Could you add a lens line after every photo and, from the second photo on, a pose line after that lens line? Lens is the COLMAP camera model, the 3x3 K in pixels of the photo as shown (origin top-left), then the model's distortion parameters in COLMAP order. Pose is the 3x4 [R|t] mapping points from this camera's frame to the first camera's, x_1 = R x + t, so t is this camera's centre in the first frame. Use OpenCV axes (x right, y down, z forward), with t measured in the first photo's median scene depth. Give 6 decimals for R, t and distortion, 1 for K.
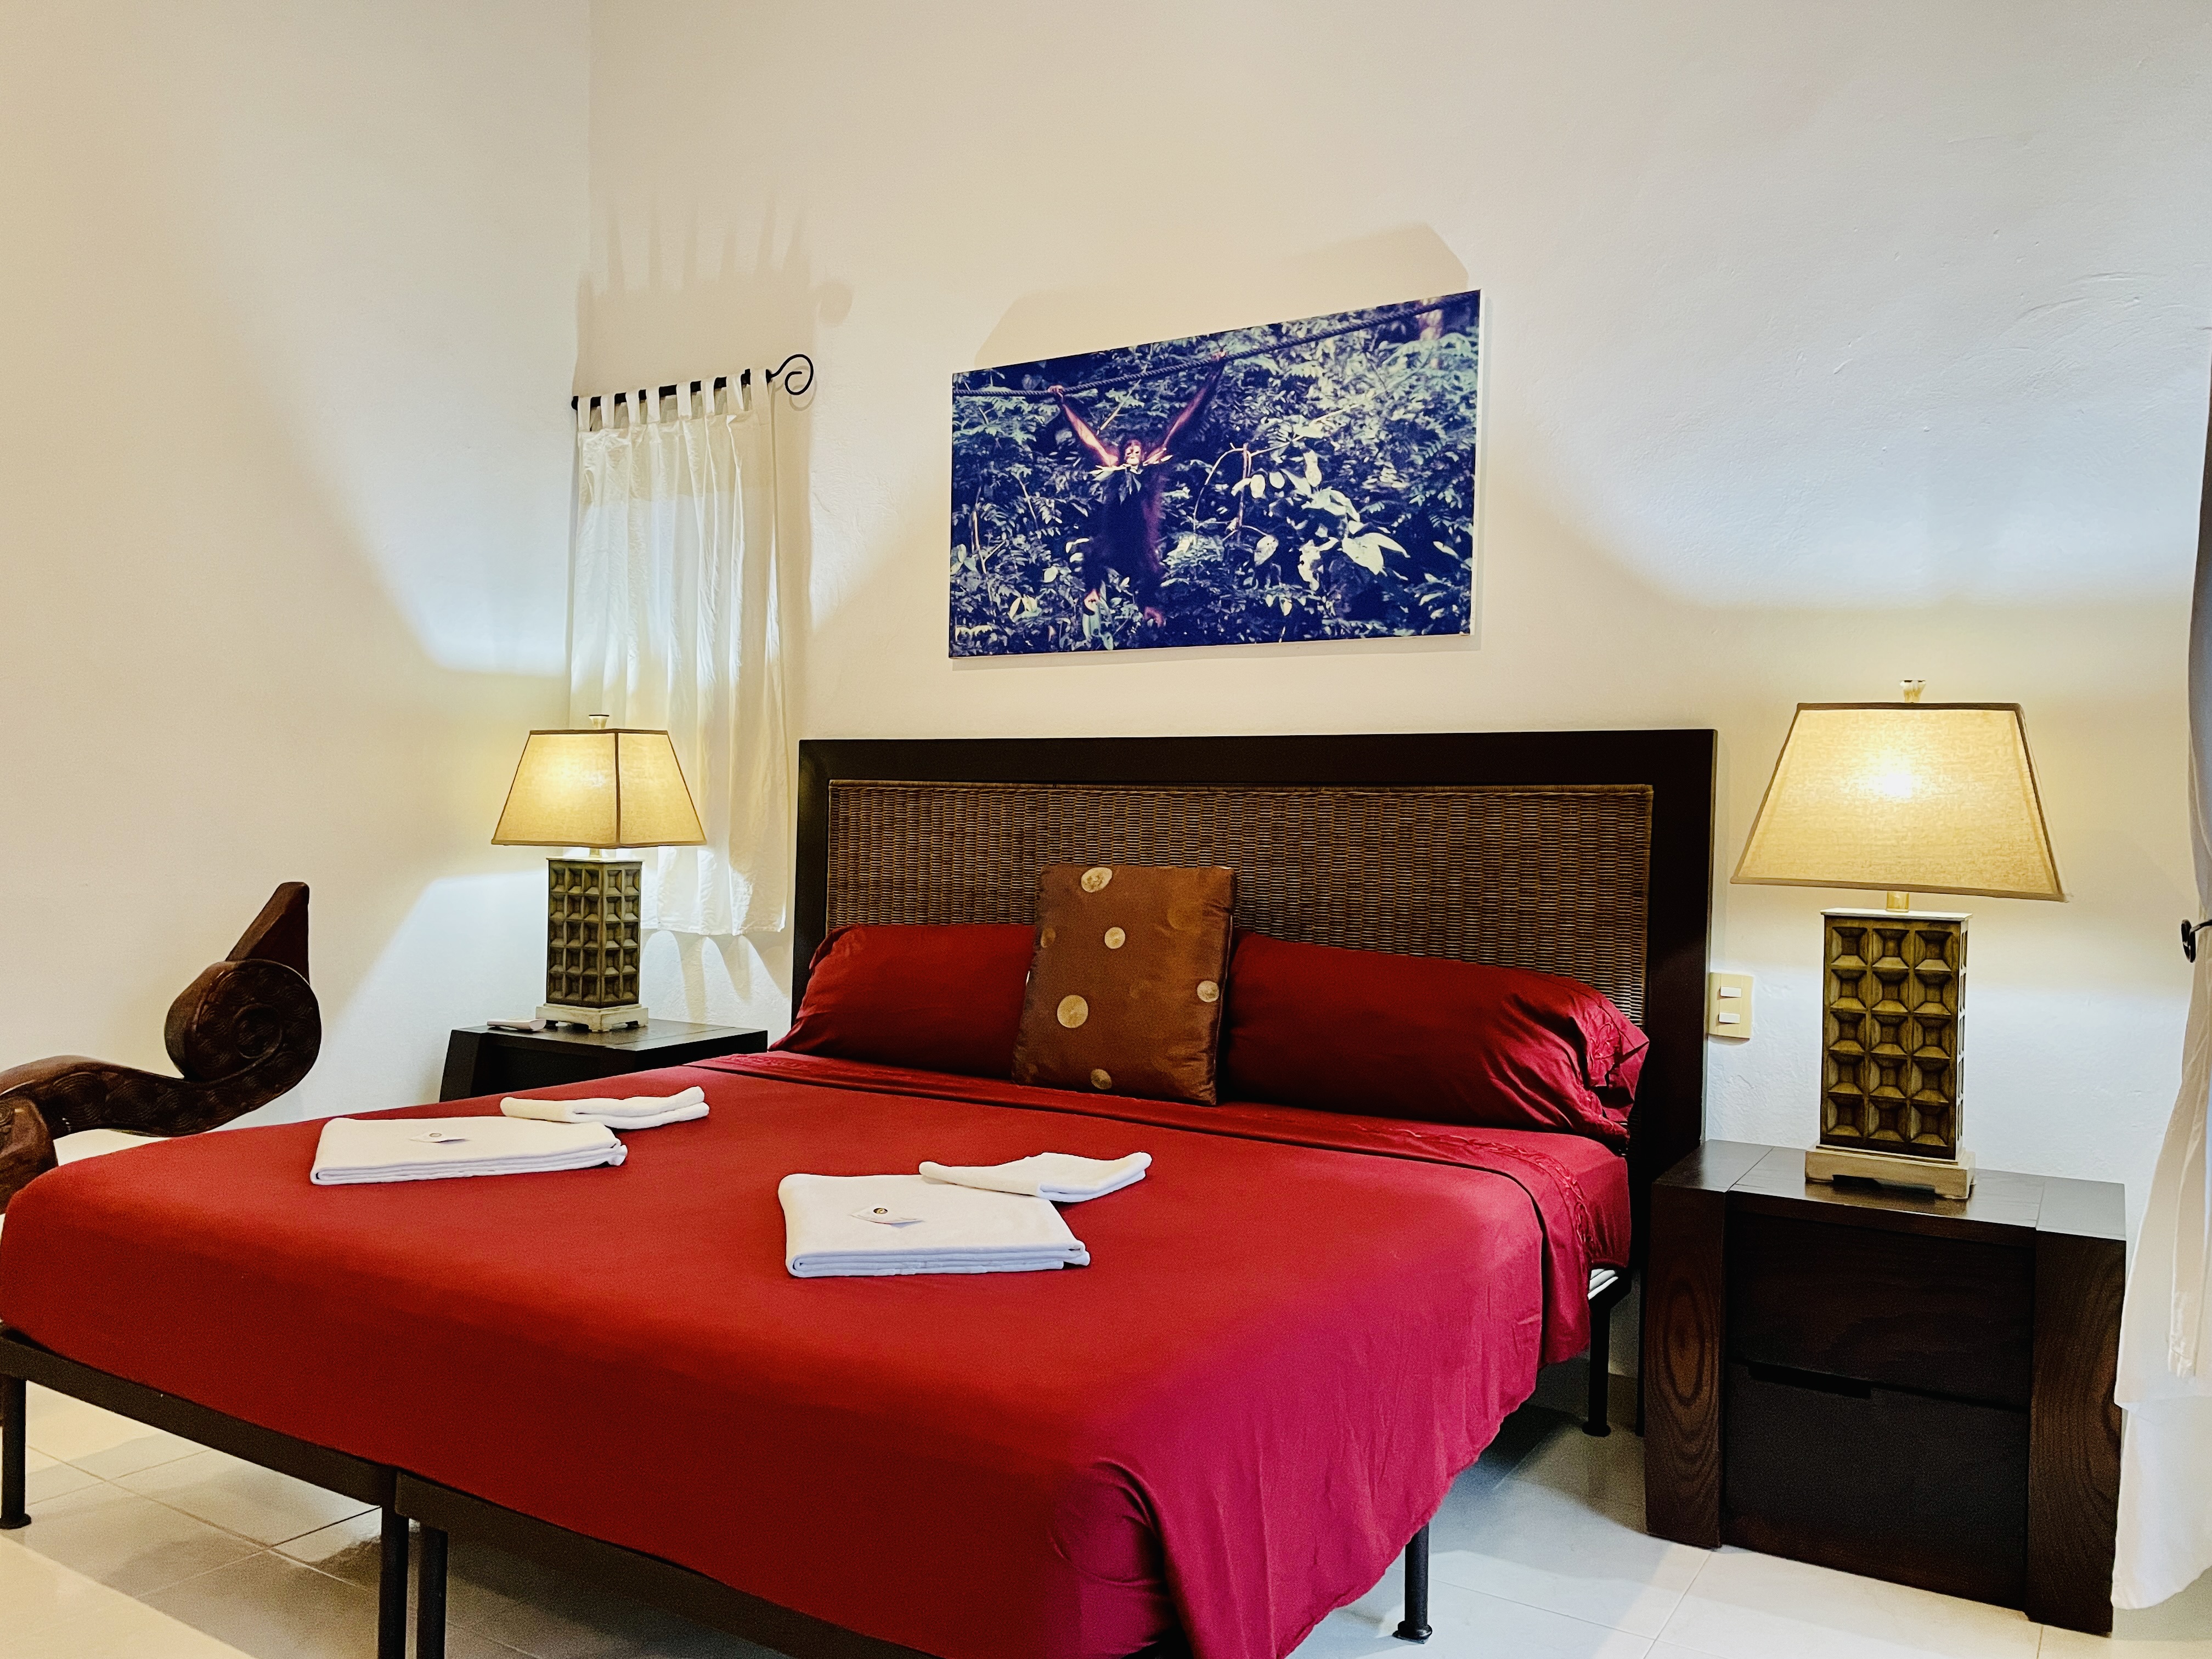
lens RADIAL K [[1677.5, 0, 1104.4], [0, 1677.5, 850.8], [0, 0, 1]] dist [0.078042, -0.109807]
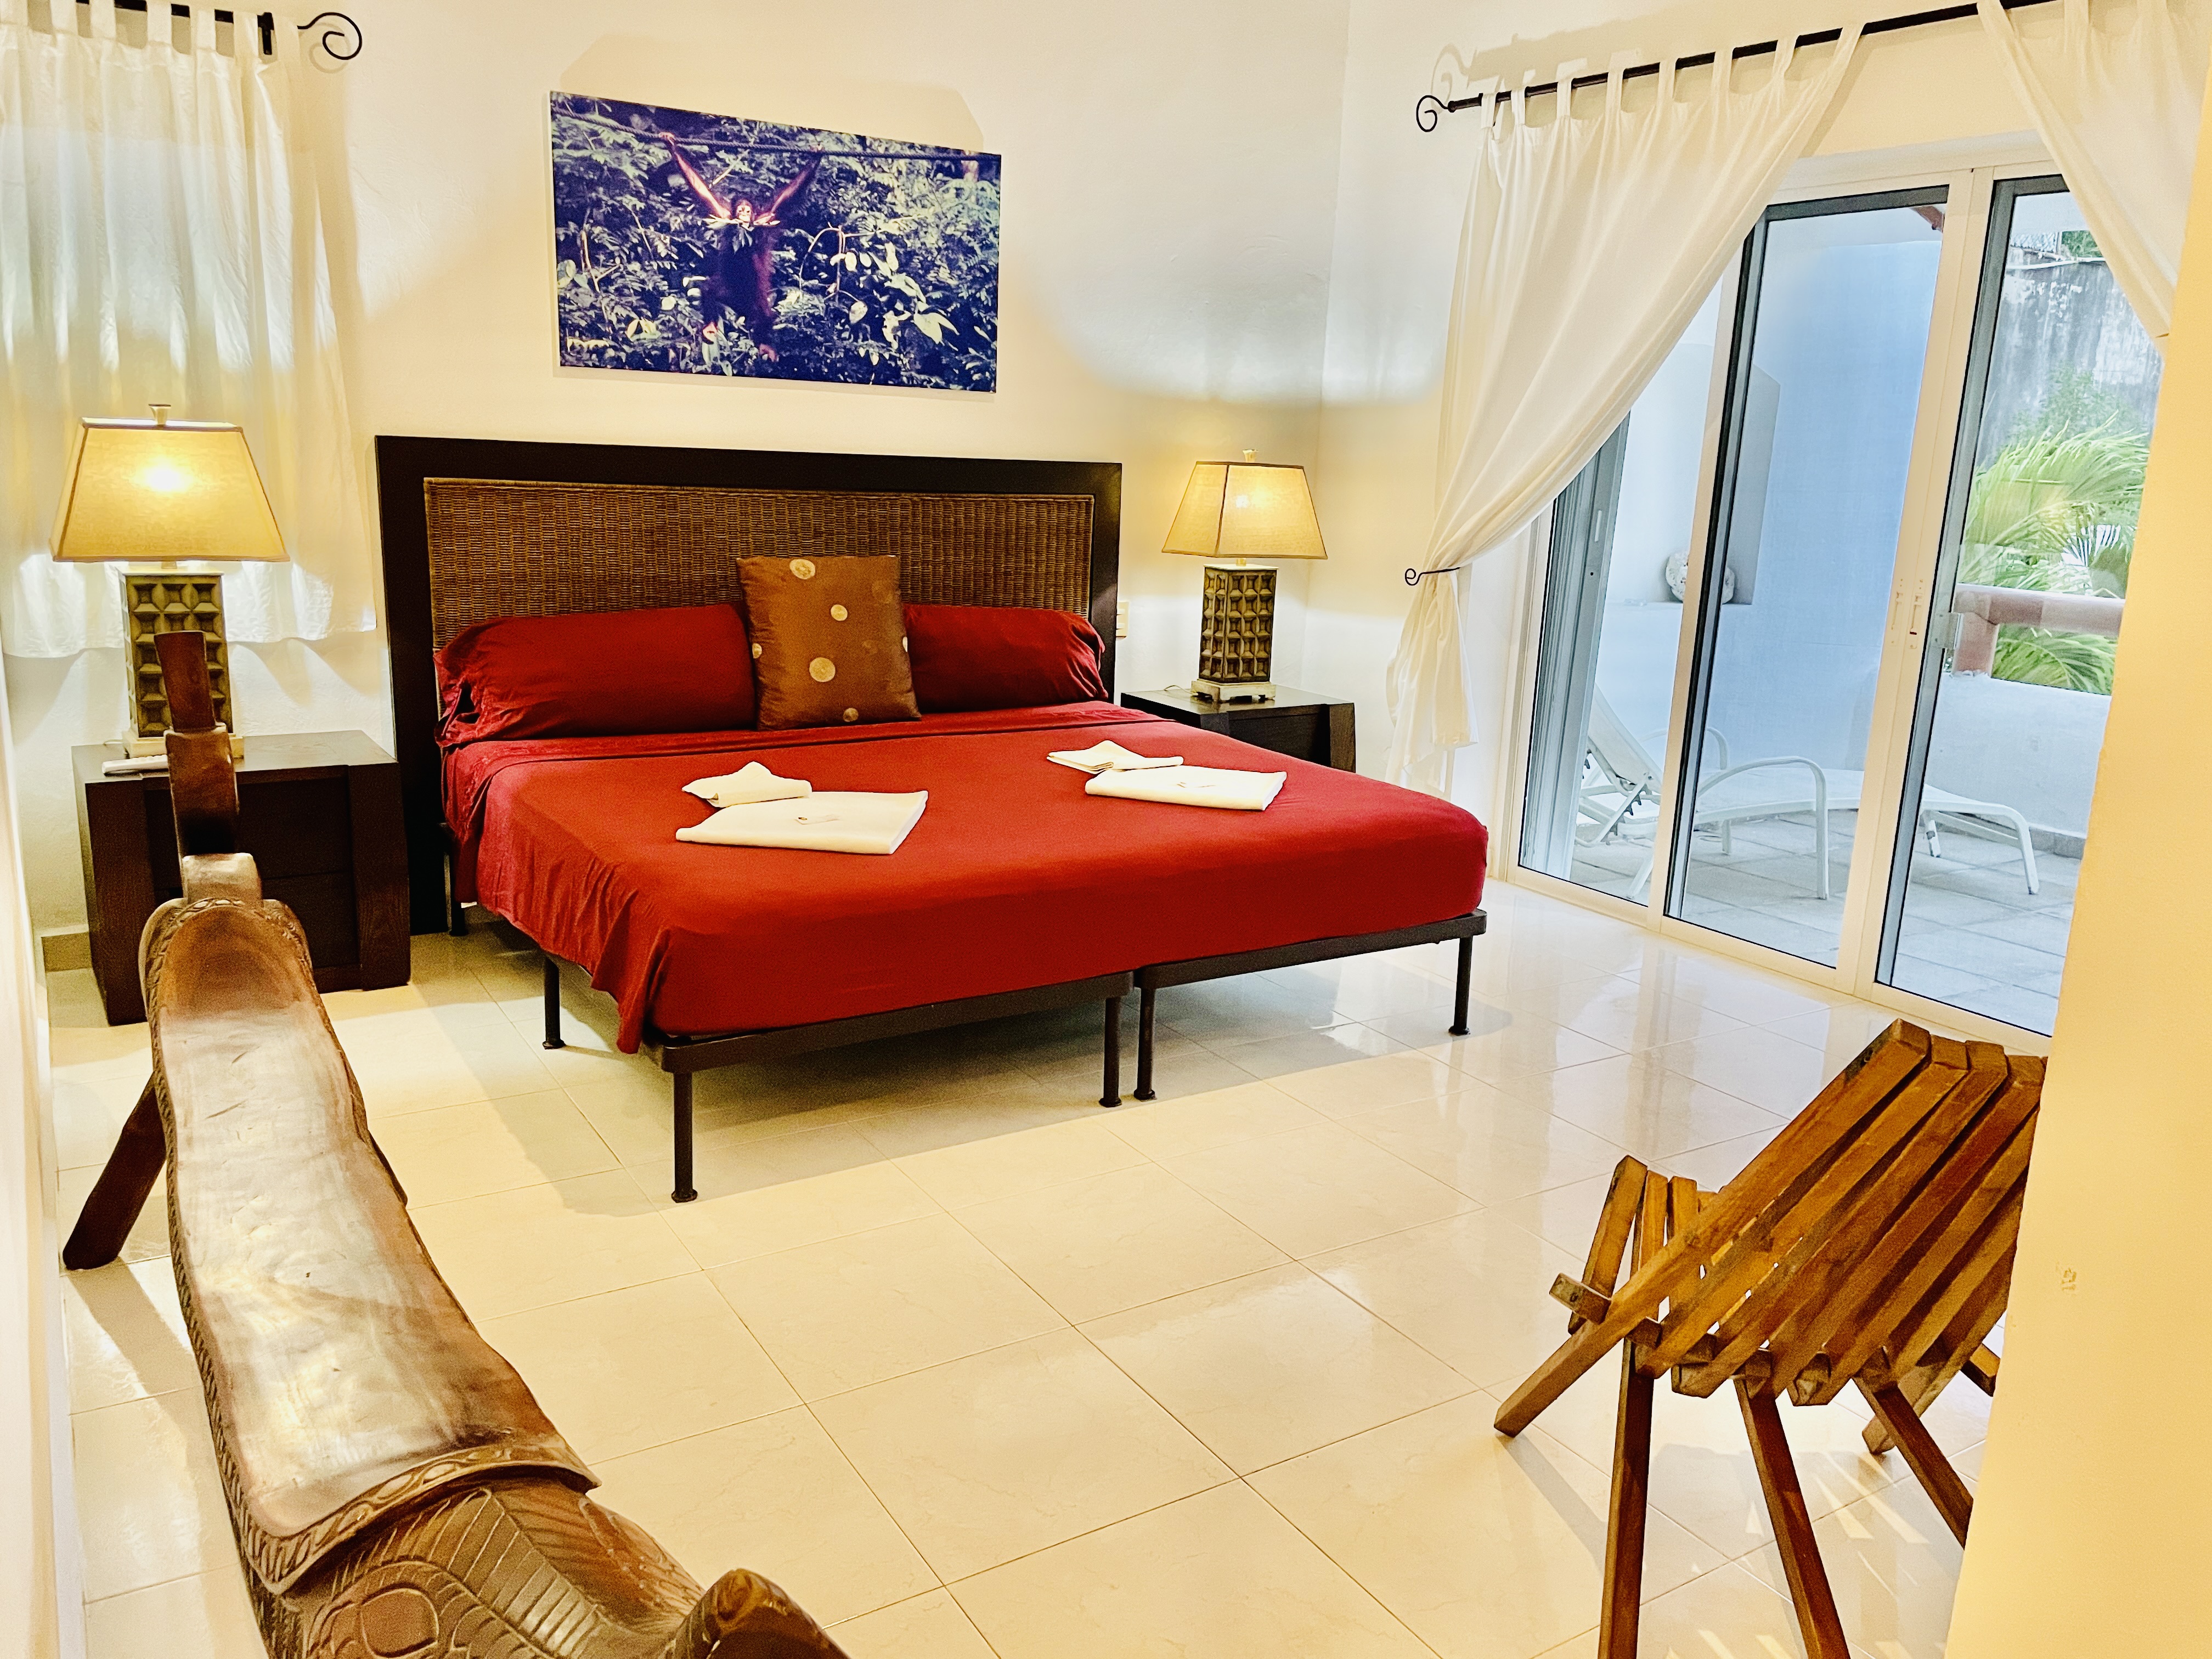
lens RADIAL K [[1677.5, 0, 1120.8], [0, 1677.5, 831.5], [0, 0, 1]] dist [0.078042, -0.109807]
pose [[0.433848, -0.207865, 0.876680, -1.064395], [-0.016799, 0.970988, 0.238539, -0.099014], [-0.900829, -0.118217, 0.417769, 0.187686]]
